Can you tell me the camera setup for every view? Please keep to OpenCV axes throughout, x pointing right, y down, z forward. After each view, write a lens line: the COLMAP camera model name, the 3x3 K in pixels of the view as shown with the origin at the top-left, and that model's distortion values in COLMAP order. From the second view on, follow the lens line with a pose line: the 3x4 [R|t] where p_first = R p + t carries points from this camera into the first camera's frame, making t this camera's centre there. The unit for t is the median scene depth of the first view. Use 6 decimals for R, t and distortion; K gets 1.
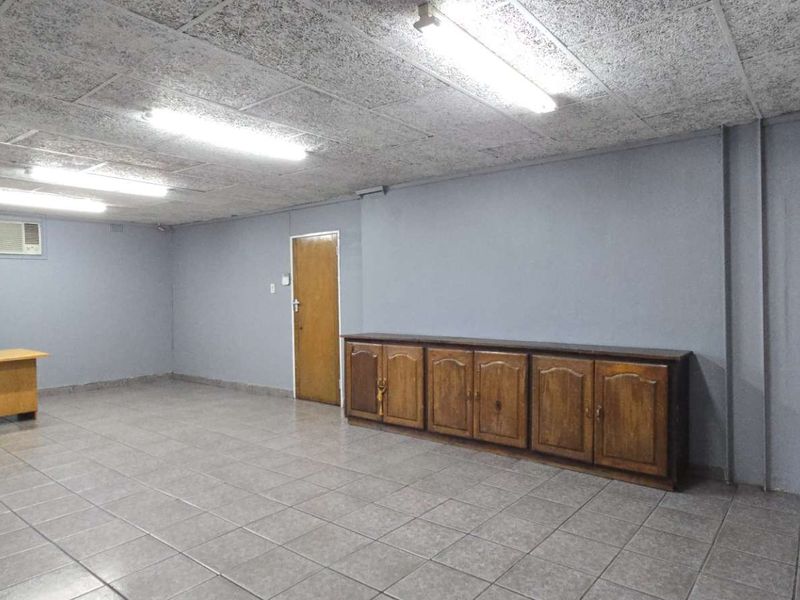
lens RADIAL K [[533.2, 0, 405.2], [0, 533.2, 300.5], [0, 0, 1]] dist [0.009796, 0.000663]
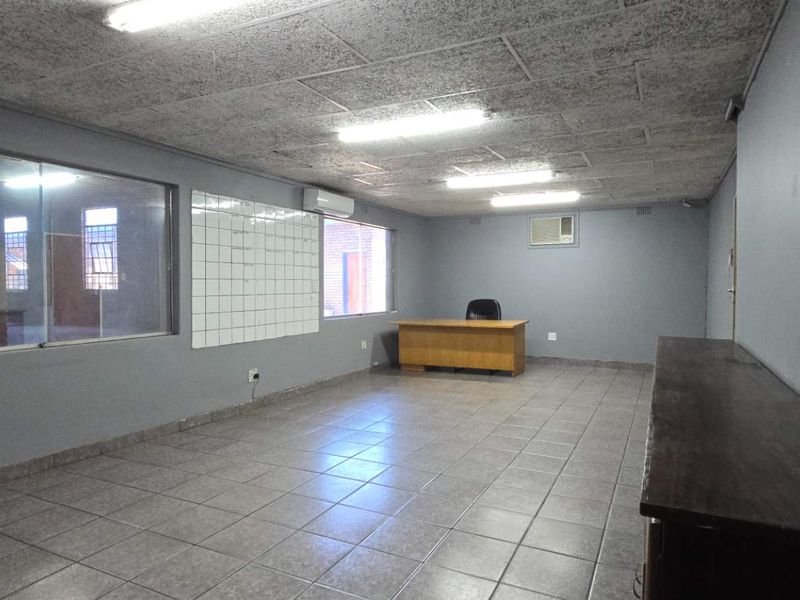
lens RADIAL K [[533.2, 0, 404.7], [0, 533.2, 296.5], [0, 0, 1]] dist [0.009796, 0.000663]
pose [[0.214872, 0.034124, -0.976046, 0.619825], [-0.013527, 0.999398, 0.031963, -0.003155], [0.976549, 0.006335, 0.215204, 0.662649]]
